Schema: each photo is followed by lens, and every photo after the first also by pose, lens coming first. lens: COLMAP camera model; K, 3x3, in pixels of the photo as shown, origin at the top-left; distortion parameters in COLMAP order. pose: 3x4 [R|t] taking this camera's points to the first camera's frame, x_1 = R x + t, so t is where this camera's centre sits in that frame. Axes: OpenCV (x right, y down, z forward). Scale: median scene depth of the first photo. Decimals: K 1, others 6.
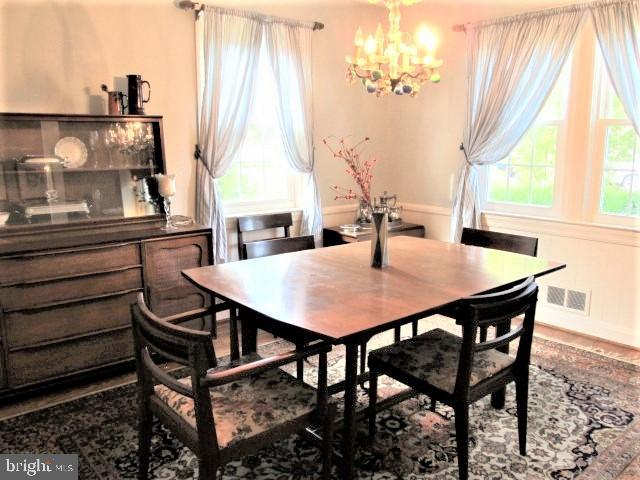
lens RADIAL K [[522.9, 0, 319.7], [0, 522.9, 242.1], [0, 0, 1]] dist [-0.069281, 0.030171]
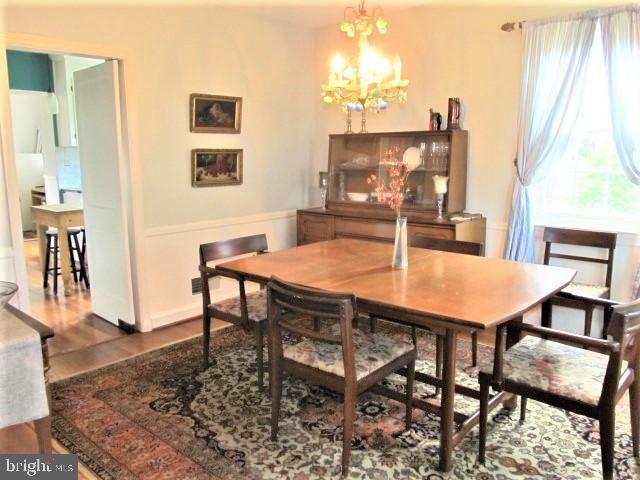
lens RADIAL K [[522.9, 0, 323.2], [0, 522.9, 236.8], [0, 0, 1]] dist [-0.069281, 0.030171]
pose [[0.153525, 0.154547, -0.975984, 0.925274], [-0.170342, 0.977047, 0.127920, -0.103001], [0.973352, 0.146613, 0.176327, 0.532828]]
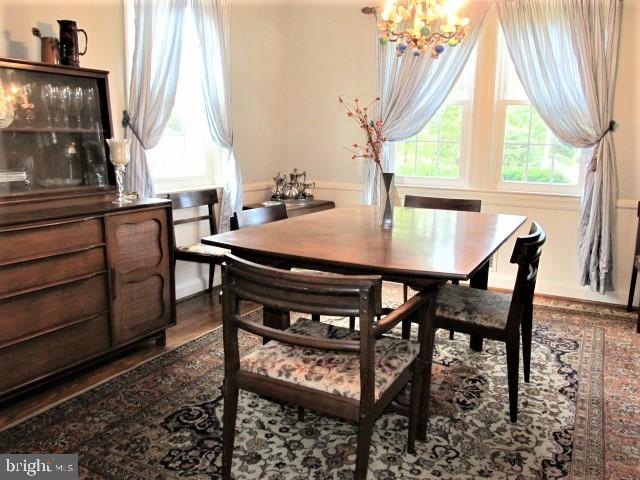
lens RADIAL K [[522.9, 0, 319.4], [0, 522.9, 243.6], [0, 0, 1]] dist [-0.069281, 0.030171]
pose [[0.926720, -0.056430, 0.371491, -0.320853], [0.052896, 0.998406, 0.019703, 0.044676], [-0.372011, 0.001392, 0.928227, 0.080297]]
